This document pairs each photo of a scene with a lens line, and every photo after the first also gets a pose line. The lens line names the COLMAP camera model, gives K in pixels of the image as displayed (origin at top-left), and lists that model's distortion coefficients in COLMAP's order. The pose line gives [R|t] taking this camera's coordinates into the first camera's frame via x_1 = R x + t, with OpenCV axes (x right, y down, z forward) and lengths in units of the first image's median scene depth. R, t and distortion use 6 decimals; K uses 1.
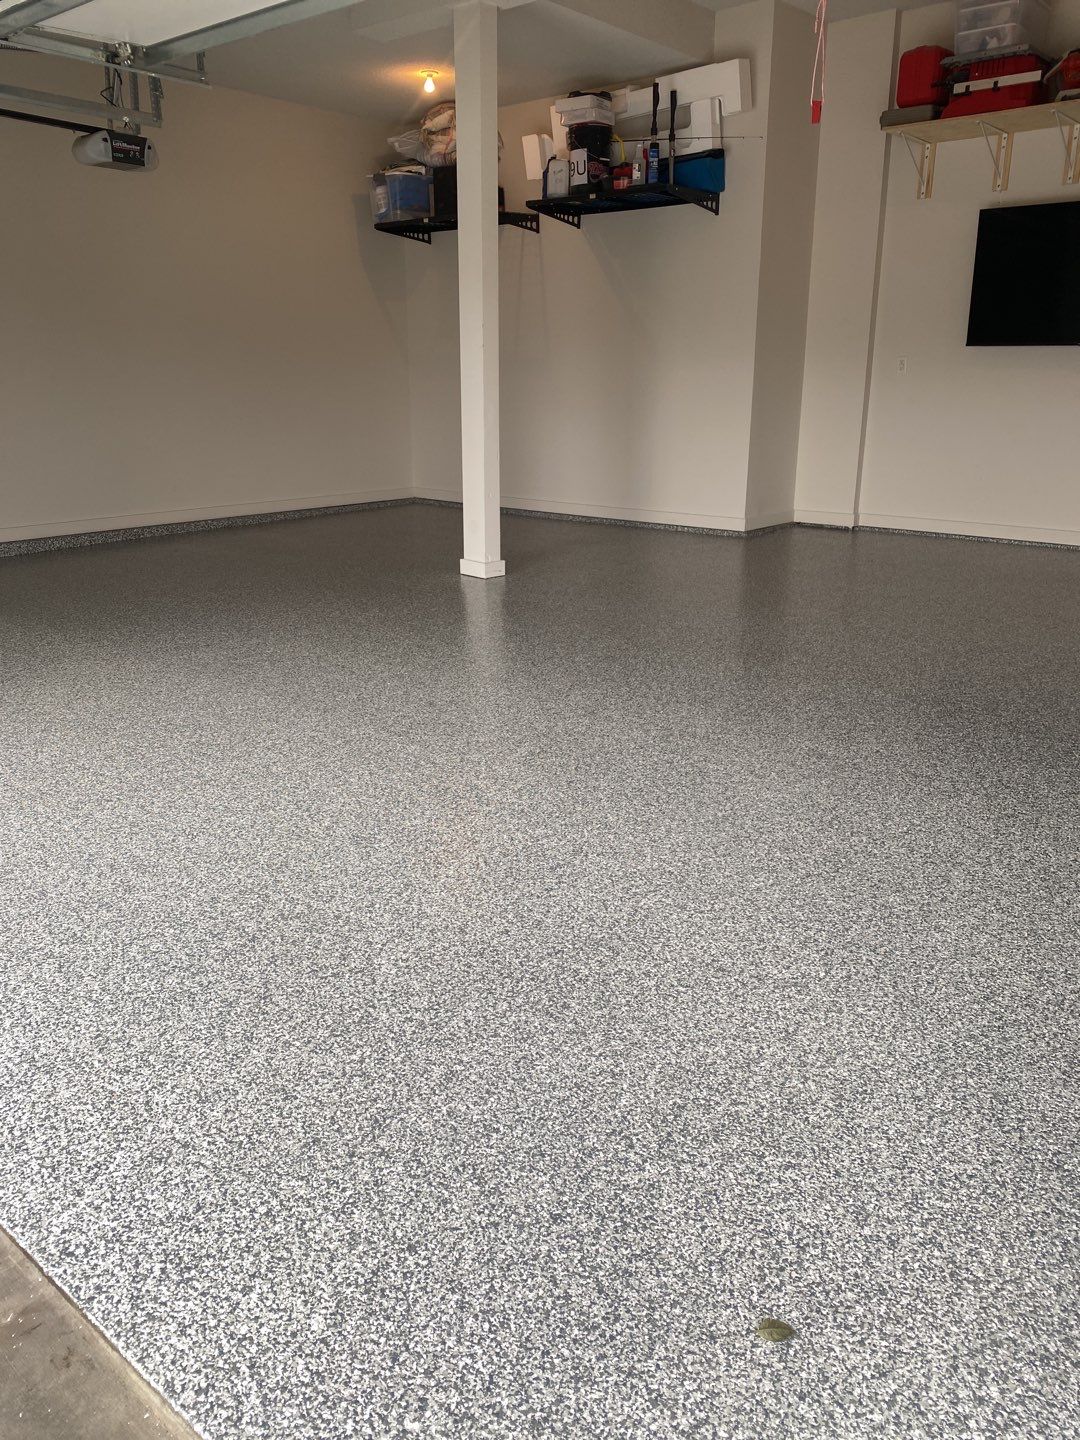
lens RADIAL K [[1088.8, 0, 540.0], [0, 1088.8, 720.0], [0, 0, 1]] dist [0.018557, -0.015116]
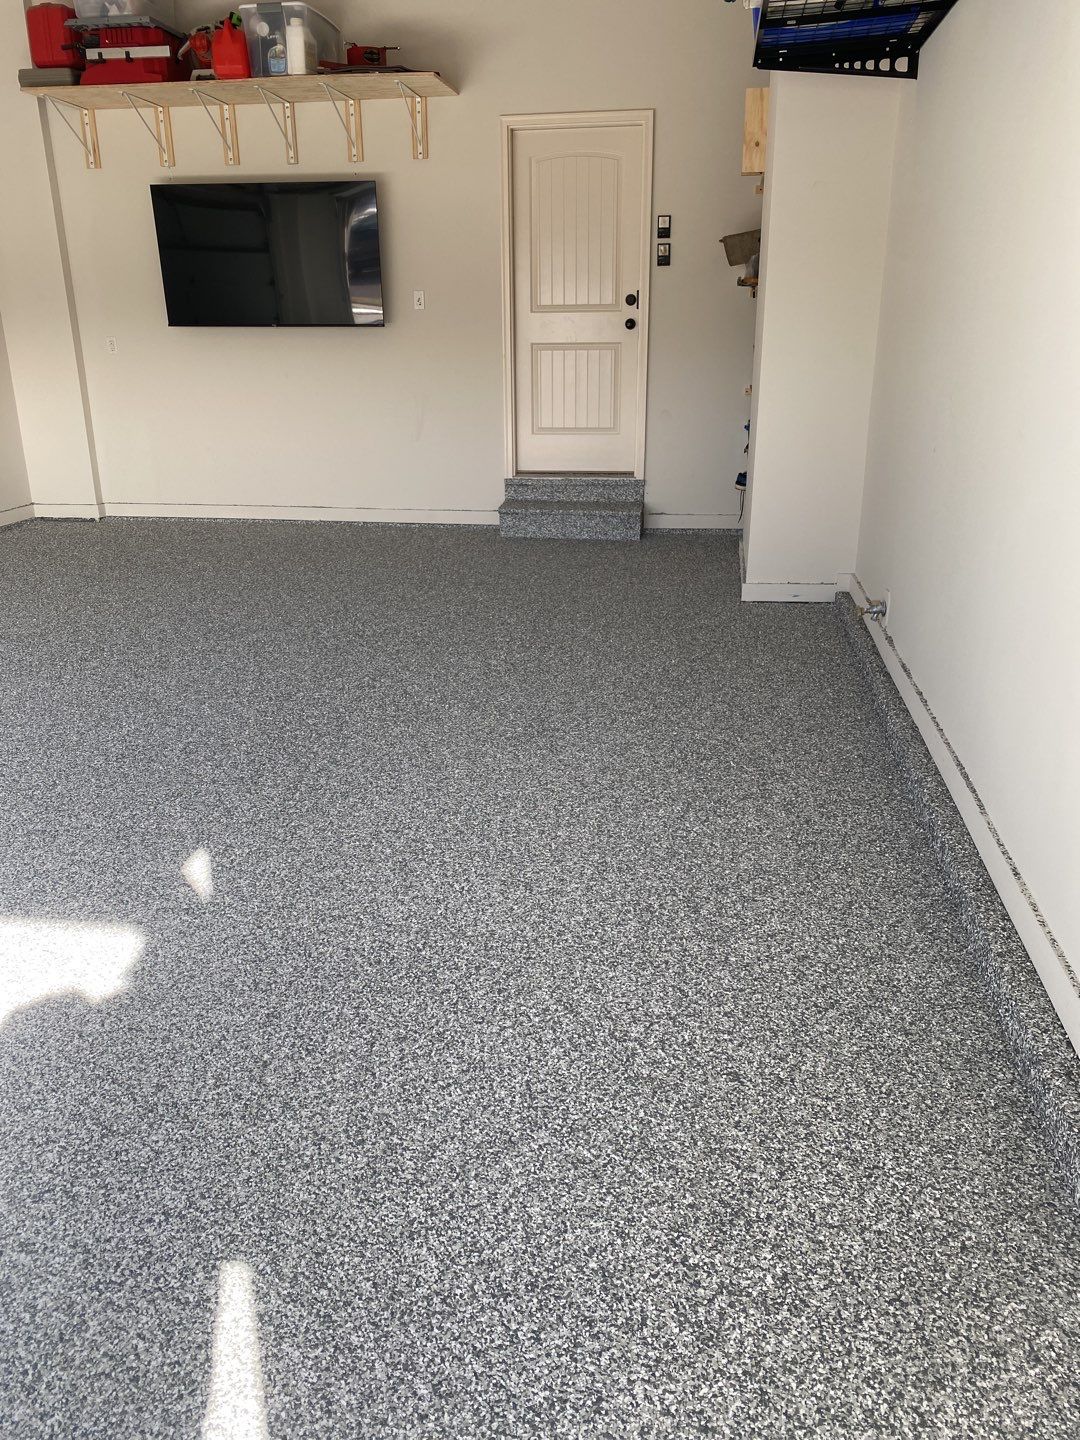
lens RADIAL K [[1095.3, 0, 527.8], [0, 1095.3, 720.7], [0, 0, 1]] dist [0.005507, -0.002482]
pose [[0.851842, -0.184917, 0.490072, 0.132185], [0.167431, 0.982653, 0.079753, -0.023159], [-0.496318, 0.014117, 0.868026, -0.003692]]
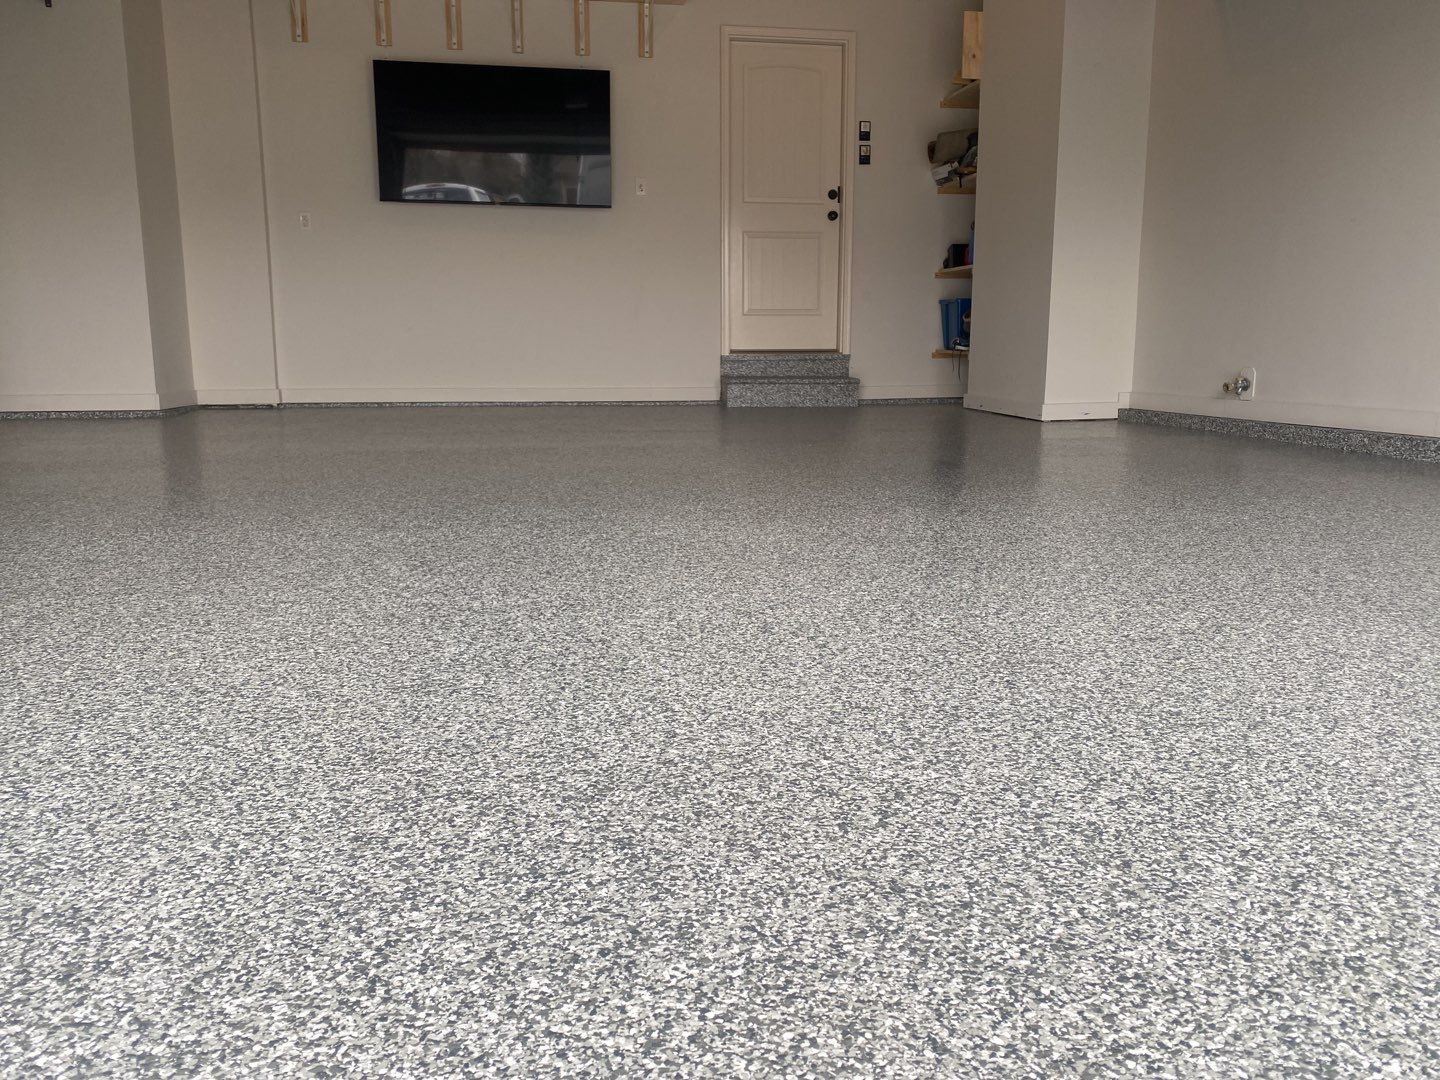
lens RADIAL K [[1095.3, 0, 720.0], [0, 1095.3, 540.0], [0, 0, 1]] dist [0.005507, -0.002482]
pose [[0.634458, -0.132551, 0.761507, -0.204495], [0.236384, 0.971259, -0.027884, 0.041773], [-0.735925, 0.197700, 0.647556, 0.259960]]
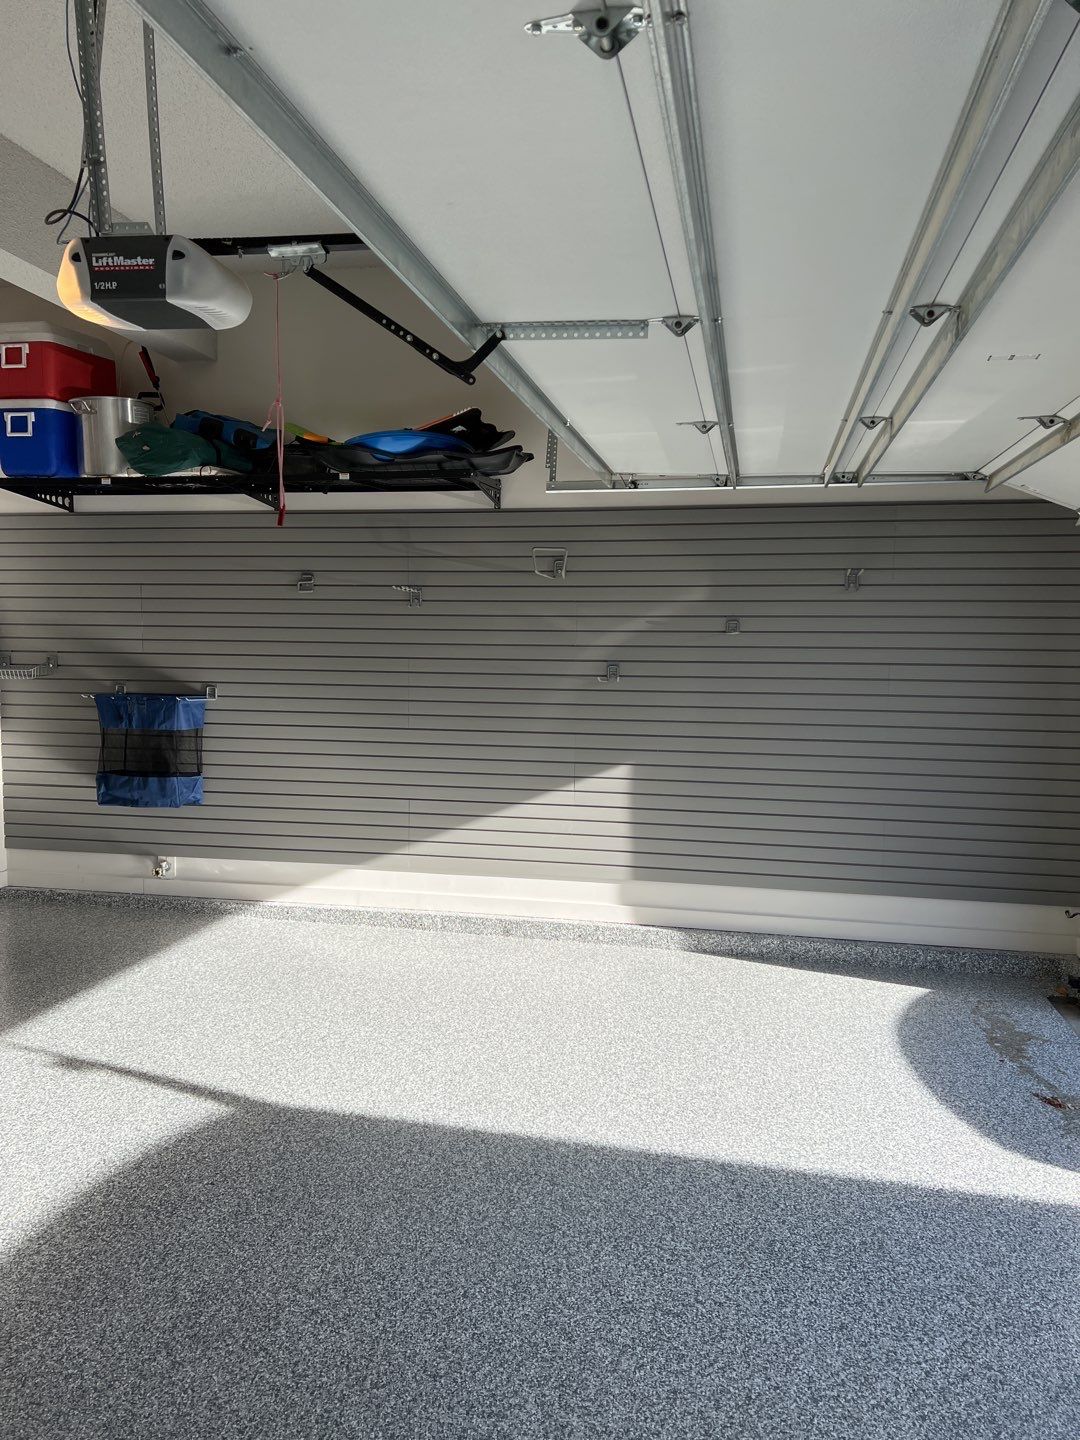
lens RADIAL K [[1065.7, 0, 545.3], [0, 1065.7, 751.0], [0, 0, 1]] dist [0.028333, -0.038364]
pose [[-0.489327, -0.098041, 0.866572, -0.287898], [0.255163, 0.934083, 0.249762, -0.241628], [-0.833937, 0.343333, -0.432056, 0.568435]]
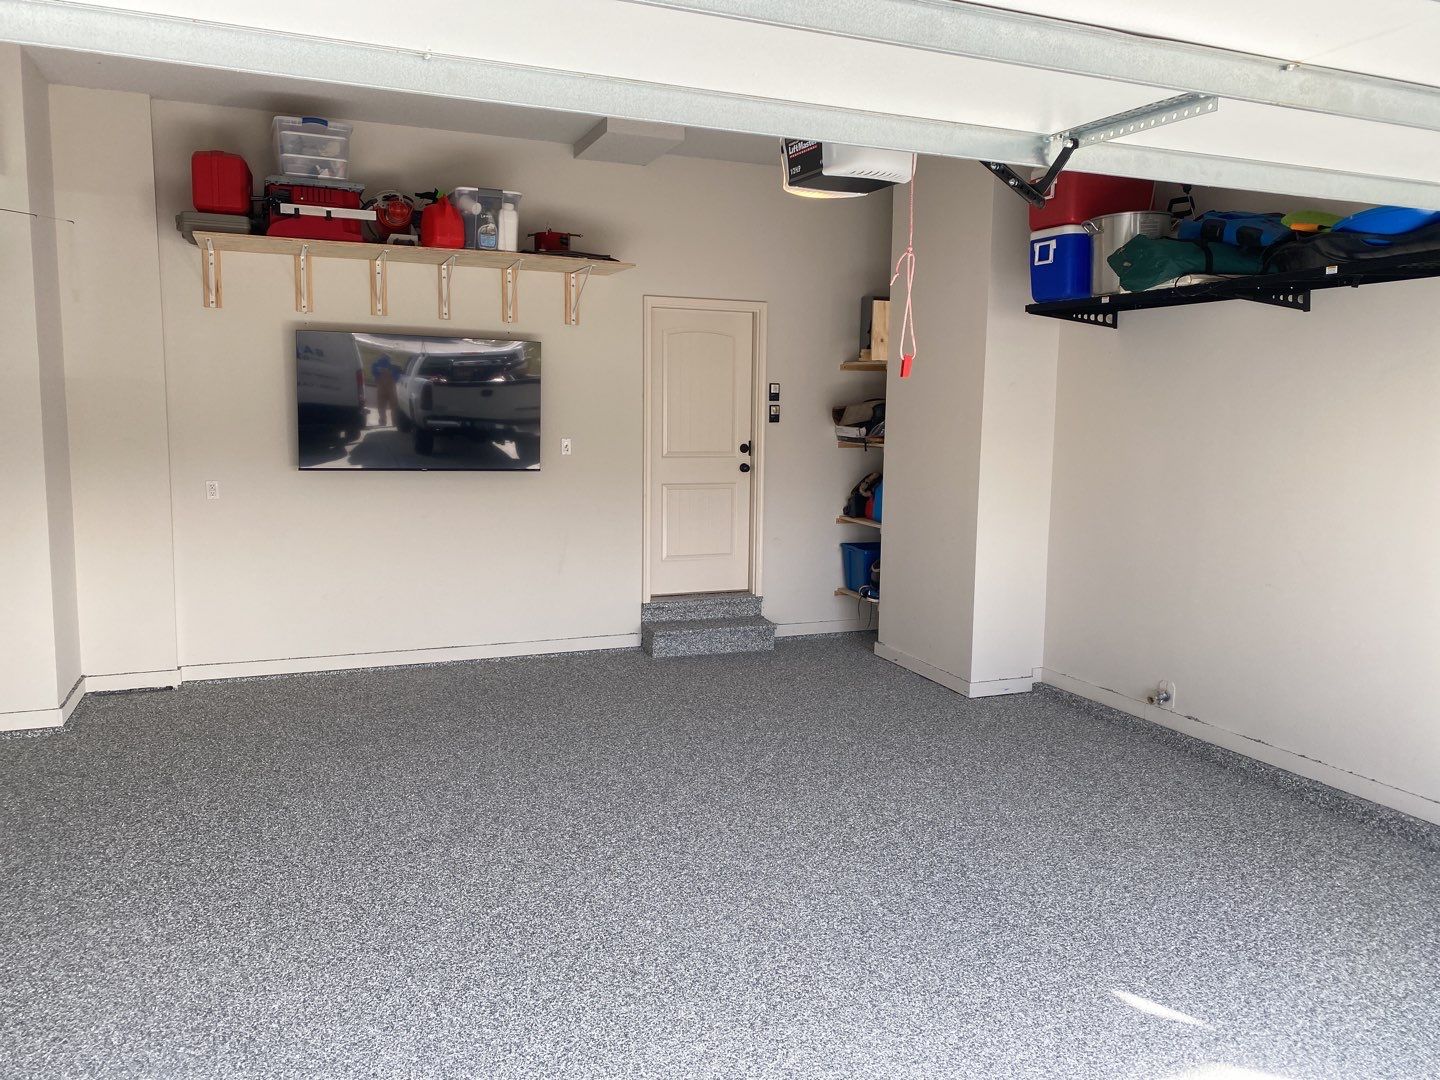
lens RADIAL K [[1073.6, 0, 722.2], [0, 1073.6, 545.1], [0, 0, 1]] dist [0.177546, -0.408112]
pose [[0.460415, -0.103699, 0.881626, -0.281578], [0.258436, 0.965792, -0.021365, -0.194176], [-0.849252, 0.237681, 0.471465, 0.330243]]
